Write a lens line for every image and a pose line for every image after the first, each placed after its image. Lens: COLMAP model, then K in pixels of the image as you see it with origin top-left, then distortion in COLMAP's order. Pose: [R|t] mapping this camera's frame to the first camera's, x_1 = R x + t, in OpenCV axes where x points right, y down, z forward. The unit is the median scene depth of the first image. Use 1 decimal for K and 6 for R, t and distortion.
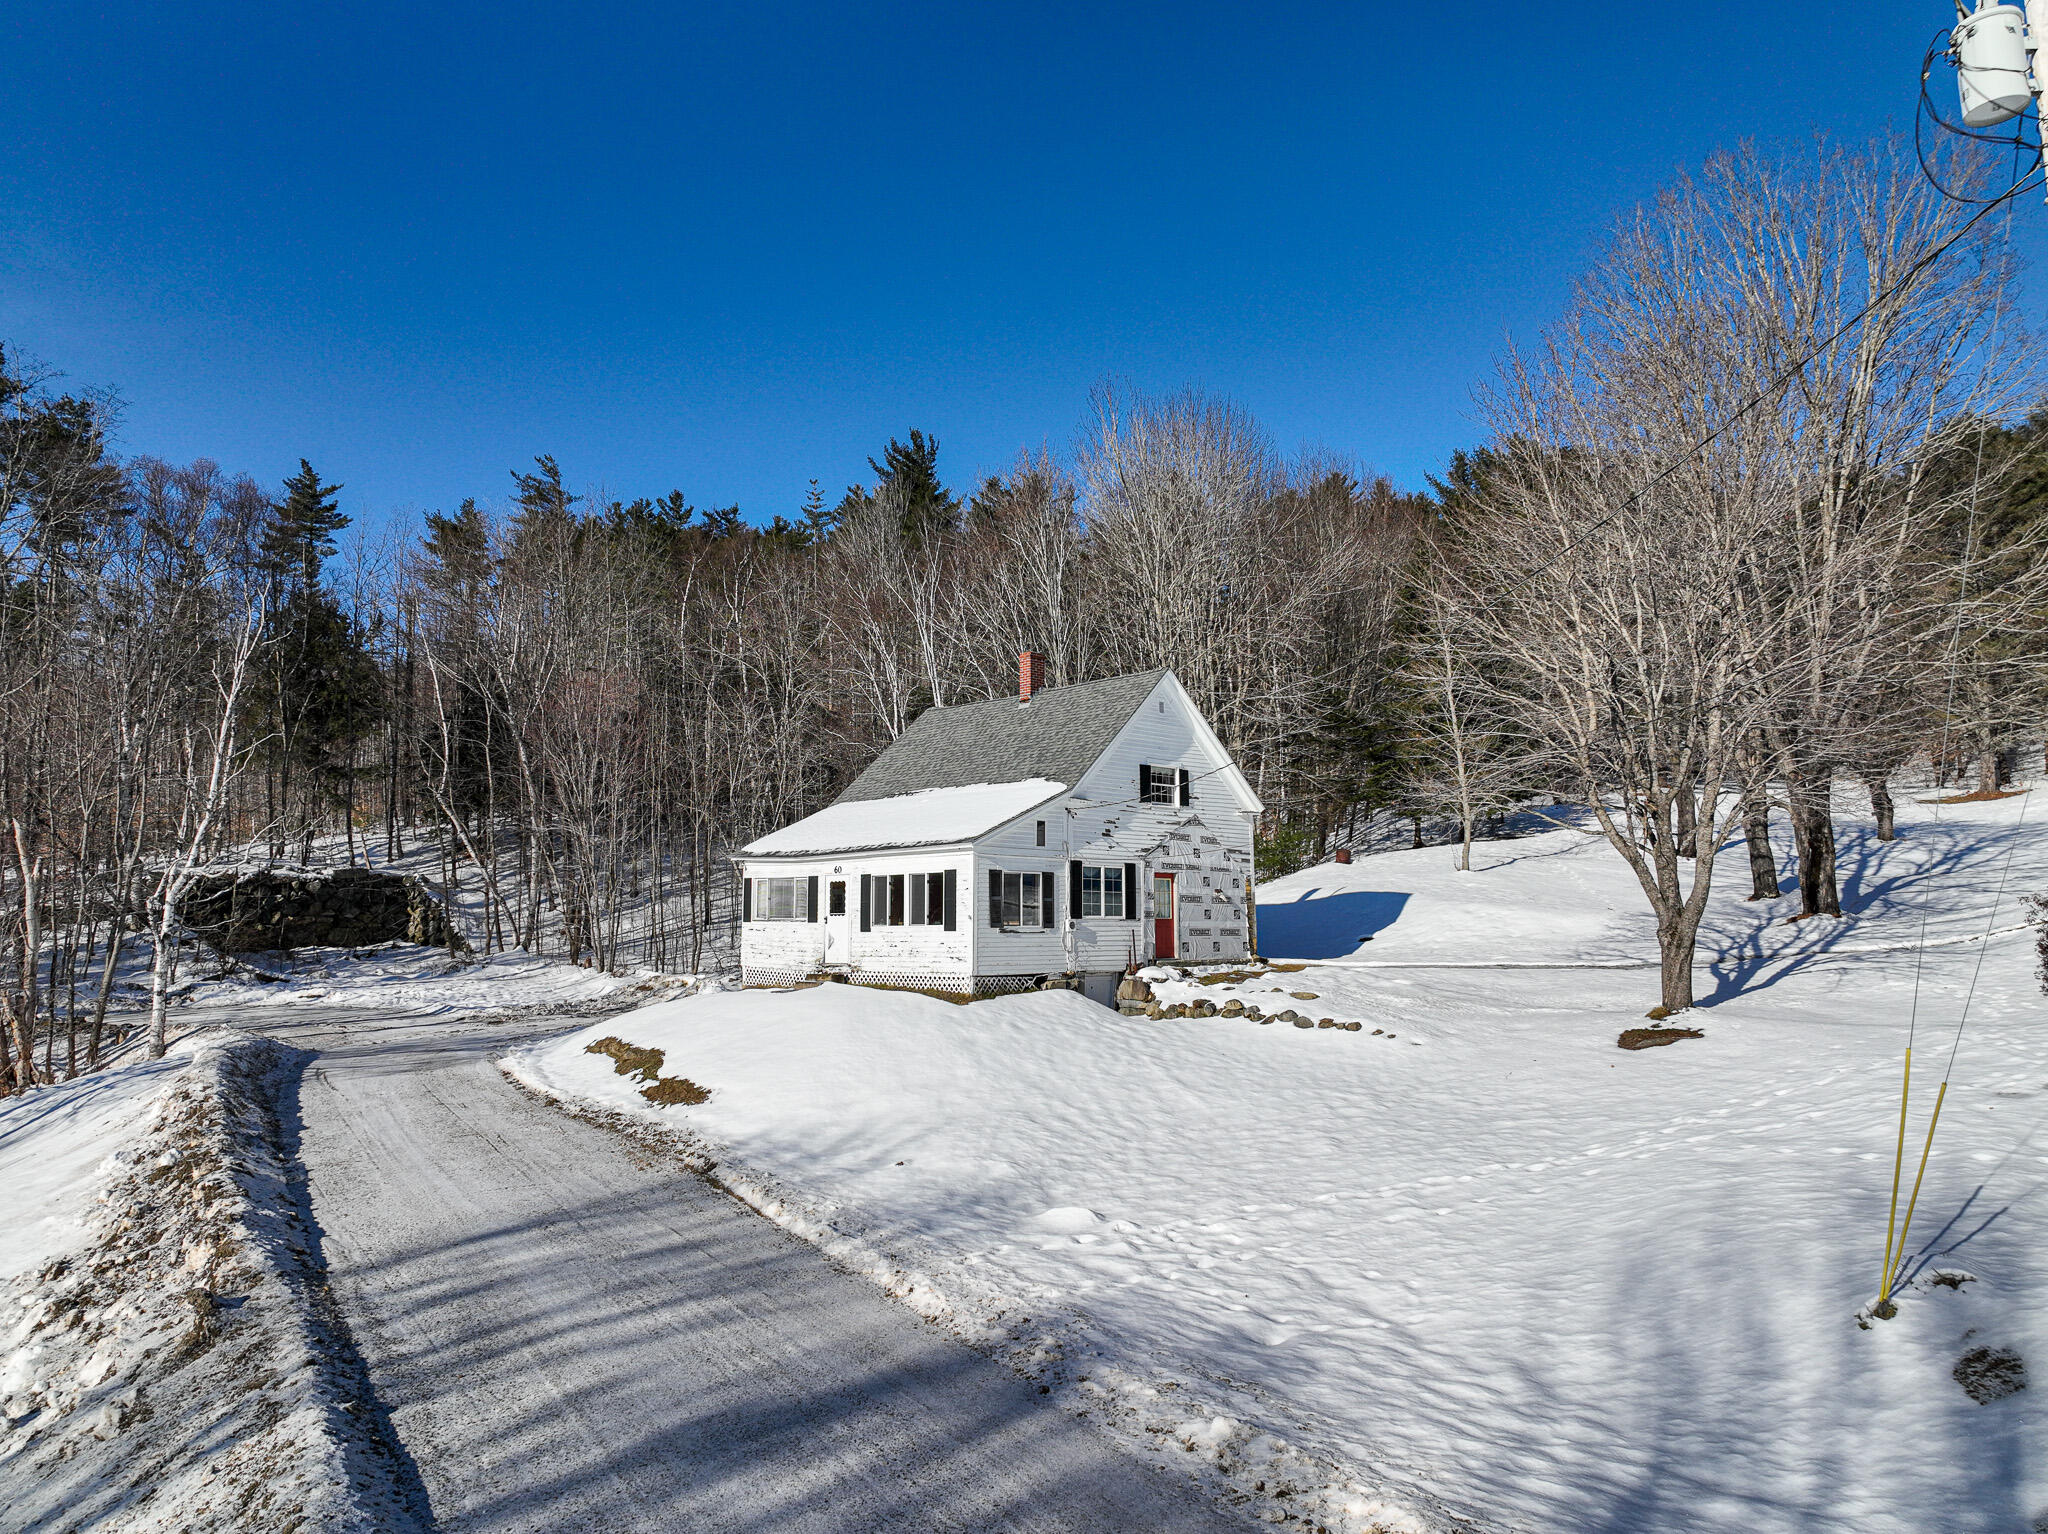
lens RADIAL K [[1438.0, 0, 1032.8], [0, 1438.0, 770.9], [0, 0, 1]] dist [0.002763, 0.013049]
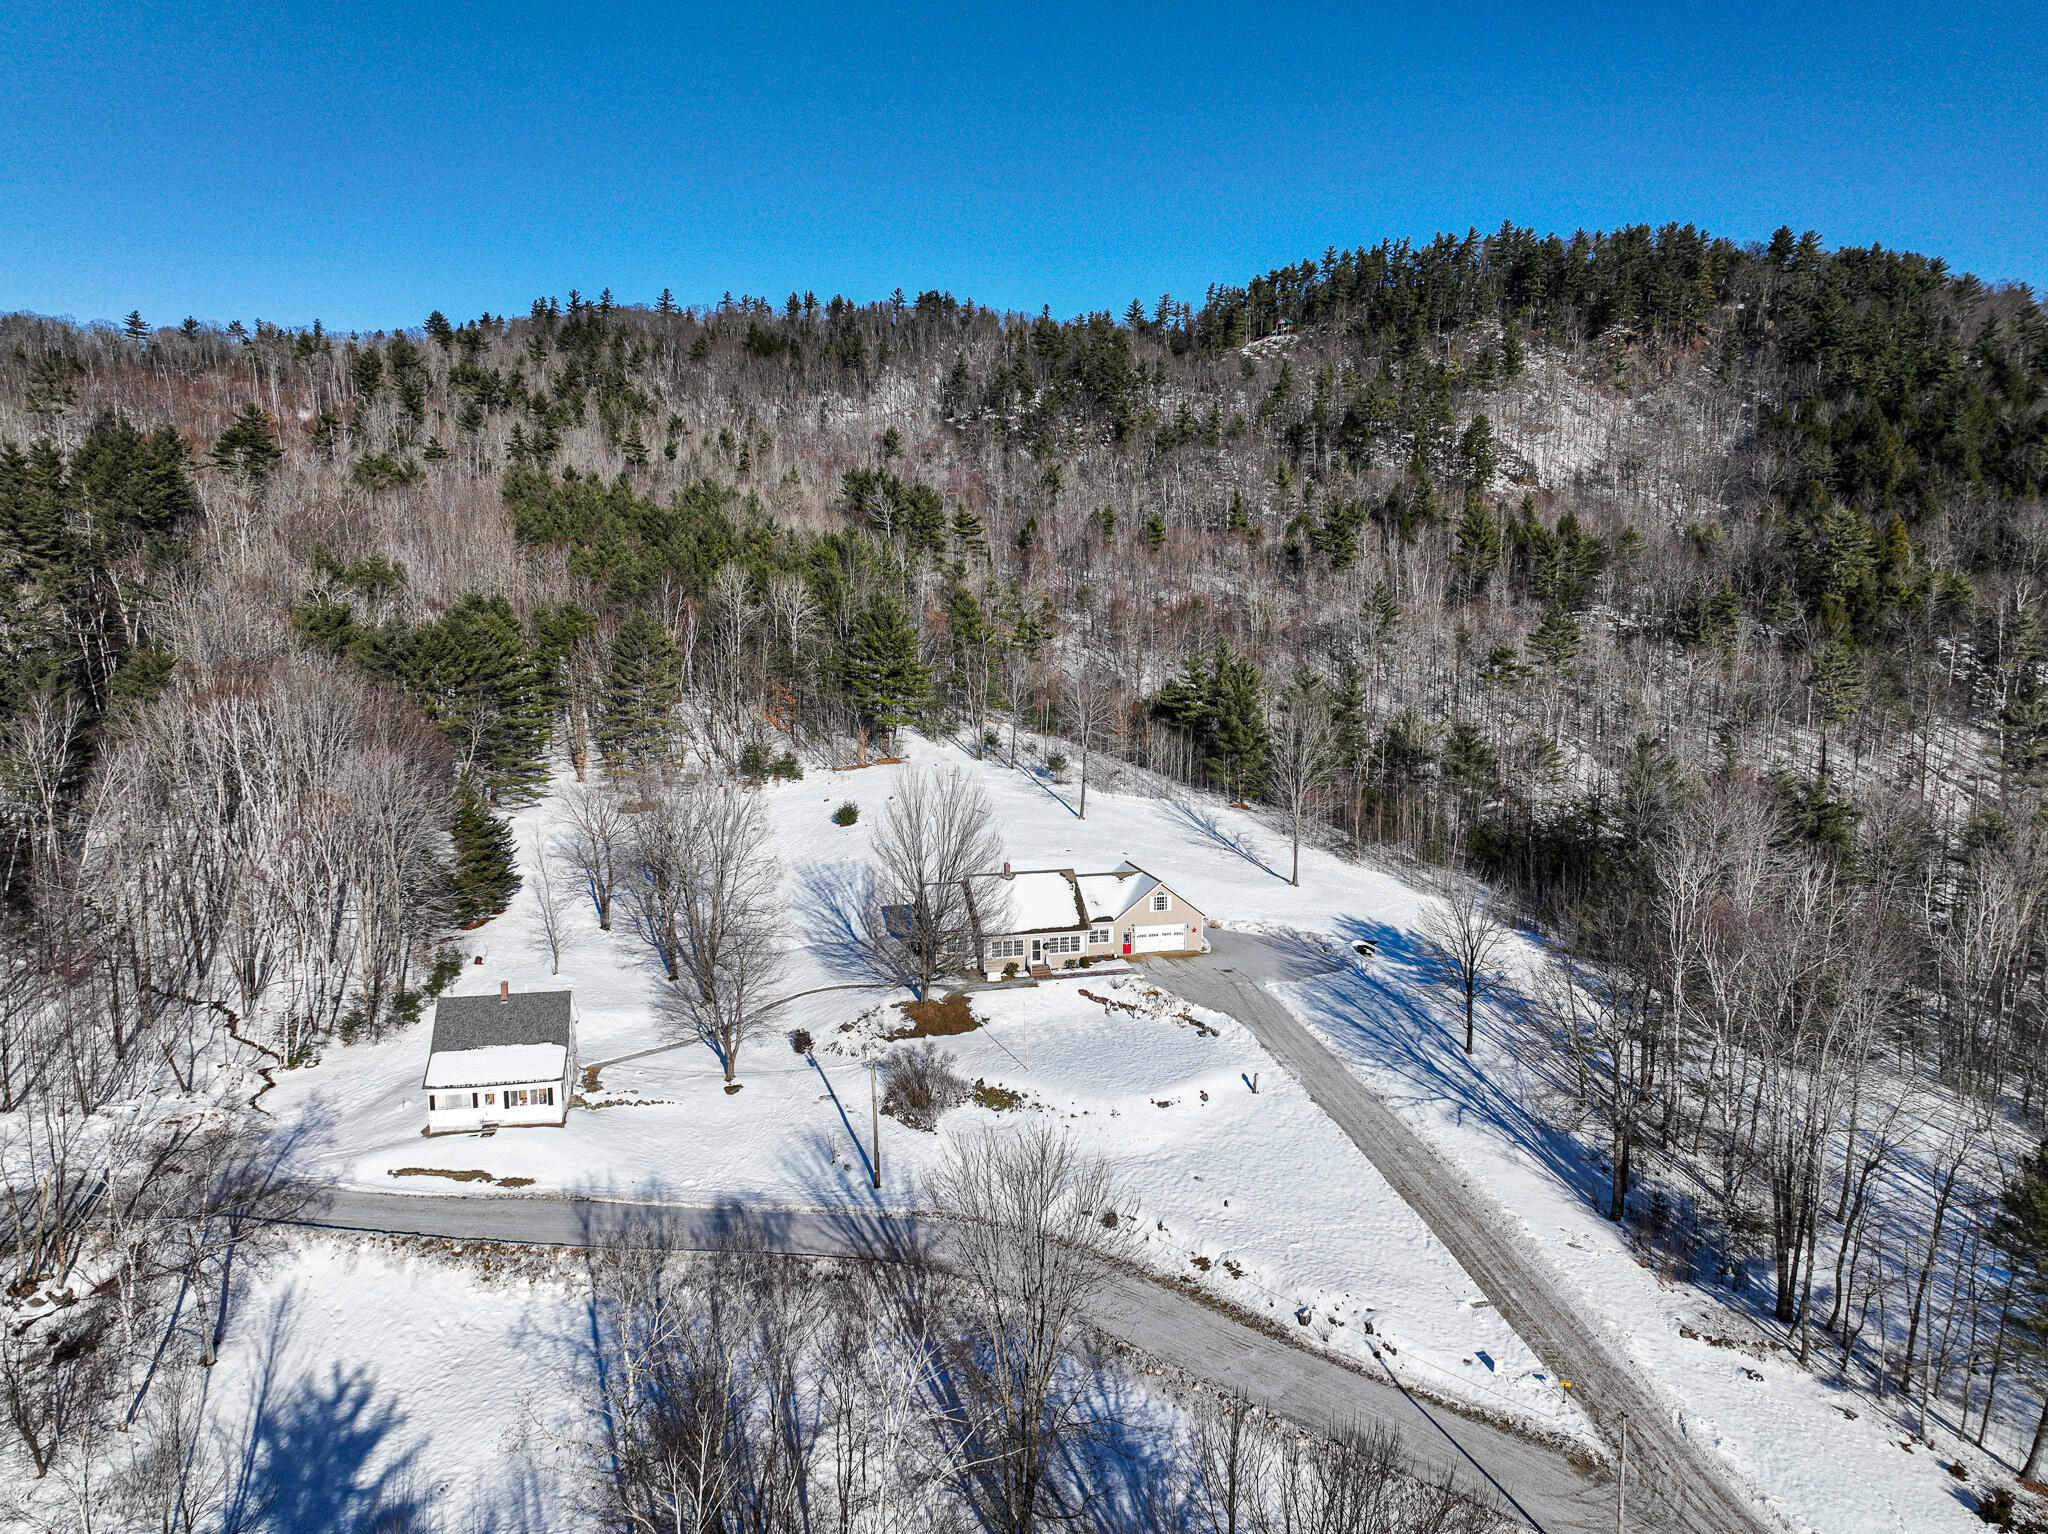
lens RADIAL K [[1438.0, 0, 1024.5], [0, 1438.0, 772.3], [0, 0, 1]] dist [0.002763, 0.013049]
pose [[0.534981, -0.109231, 0.837773, -1.848013], [-0.099625, 0.976533, 0.190941, -1.173448], [-0.838970, -0.185612, 0.511545, -1.229185]]
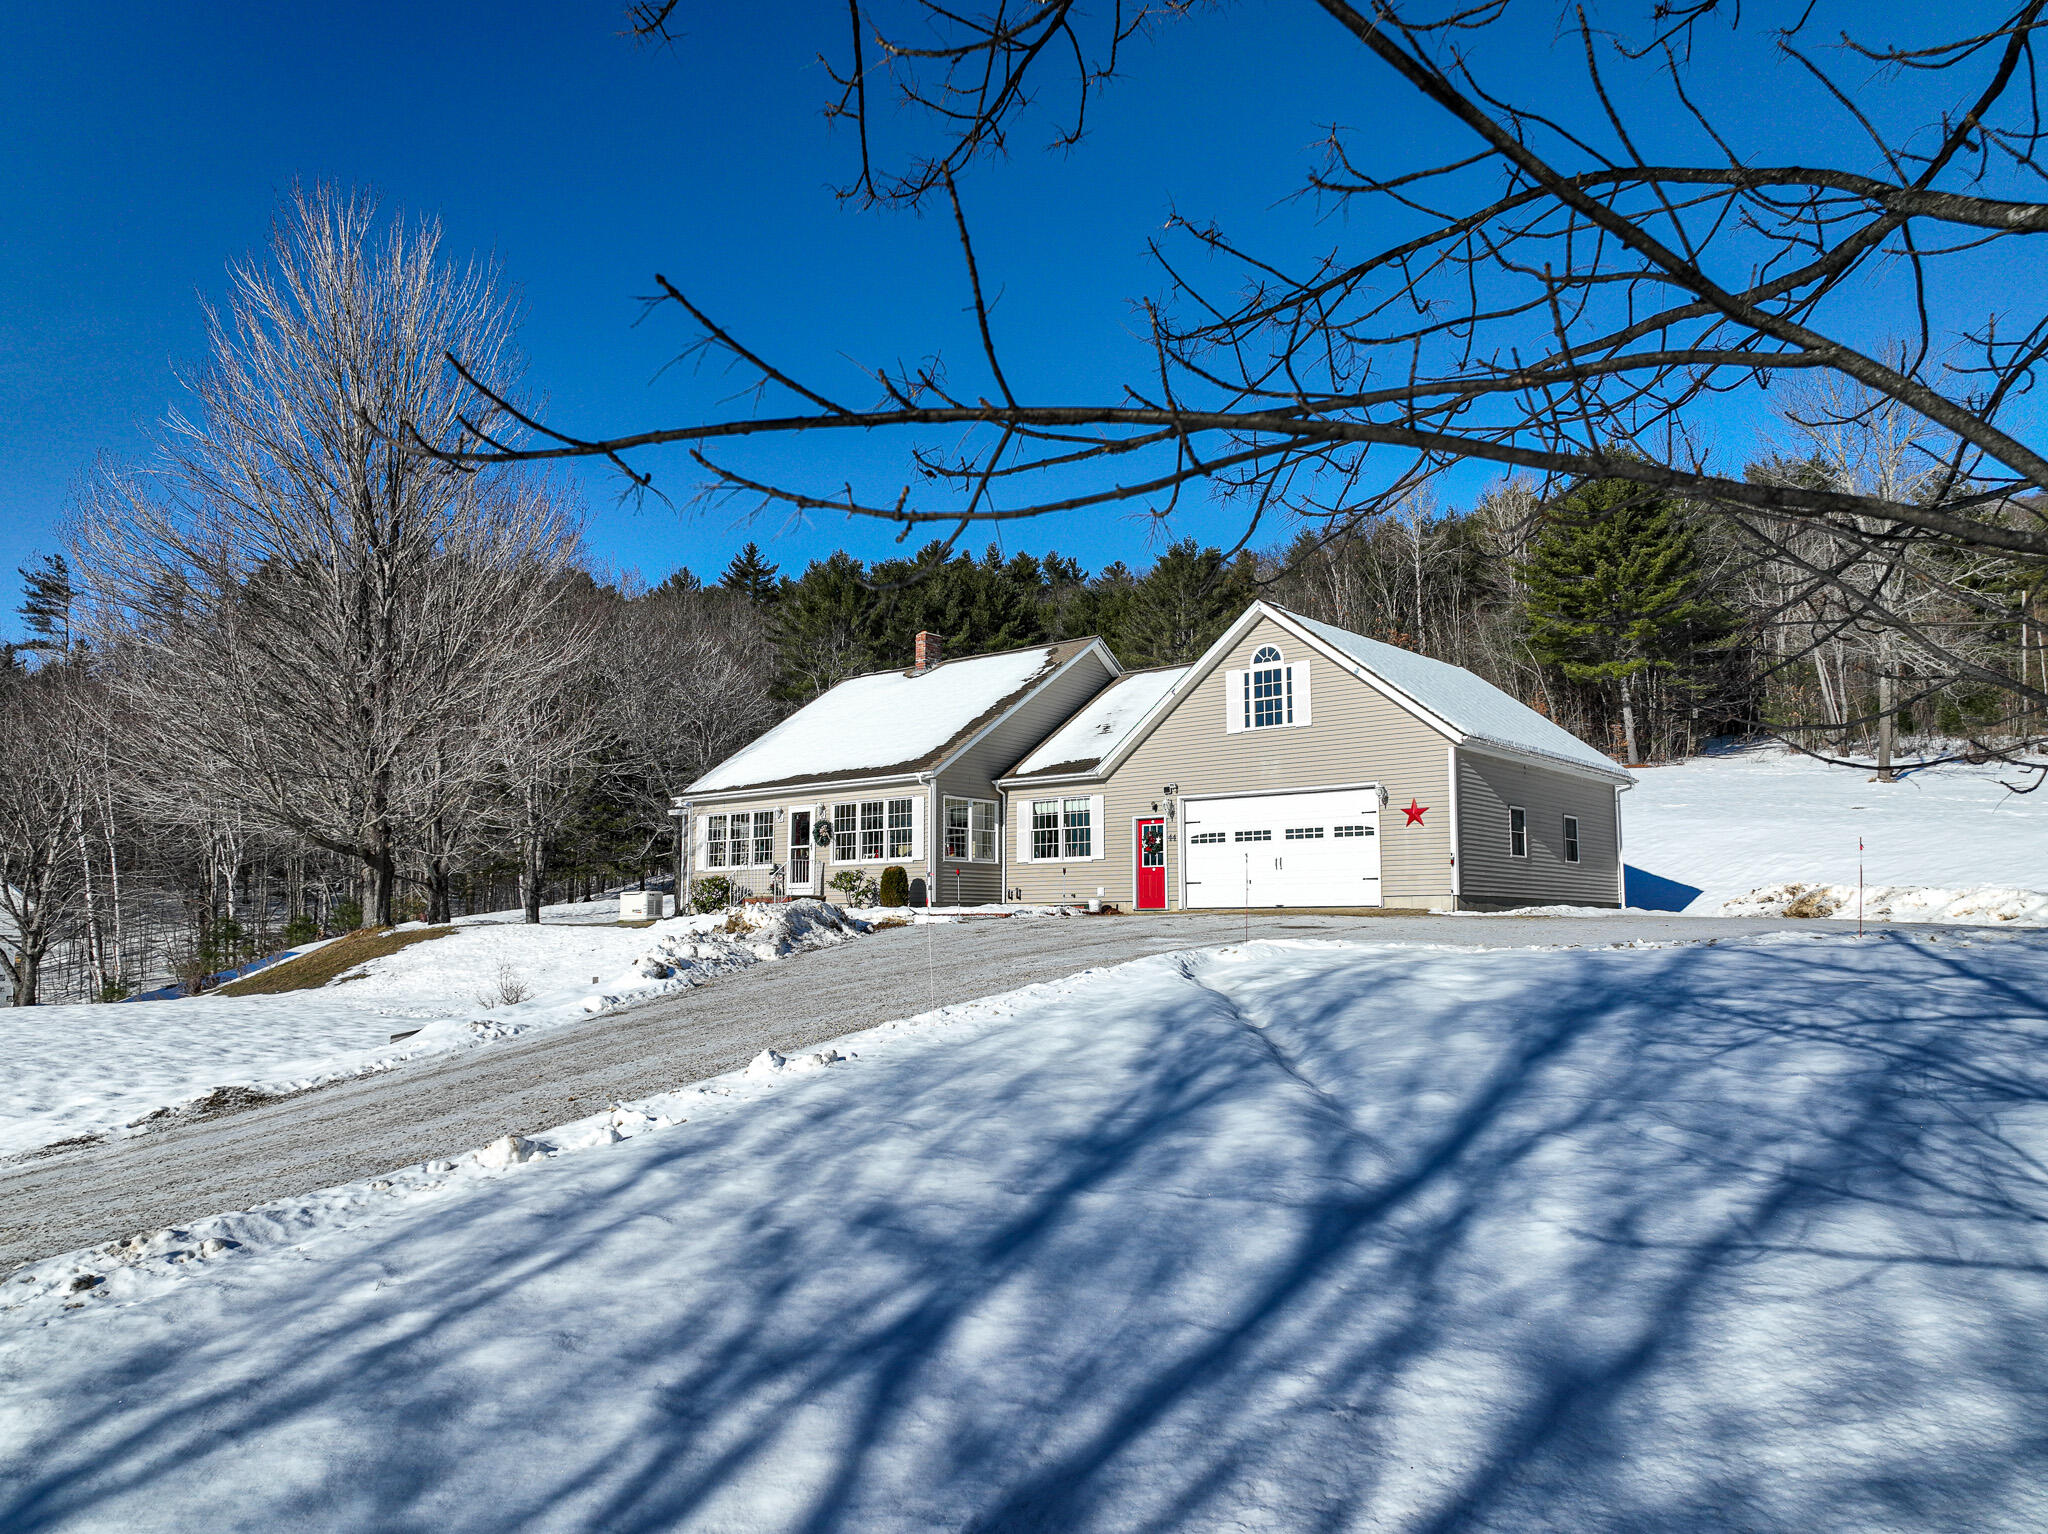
lens RADIAL K [[1438.0, 0, 1023.3], [0, 1438.0, 767.9], [0, 0, 1]] dist [0.002763, 0.013049]
pose [[0.999091, 0.011515, 0.041038, 1.194479], [-0.011614, 0.999930, 0.002156, -0.137017], [-0.041011, -0.002631, 0.999155, -0.573523]]
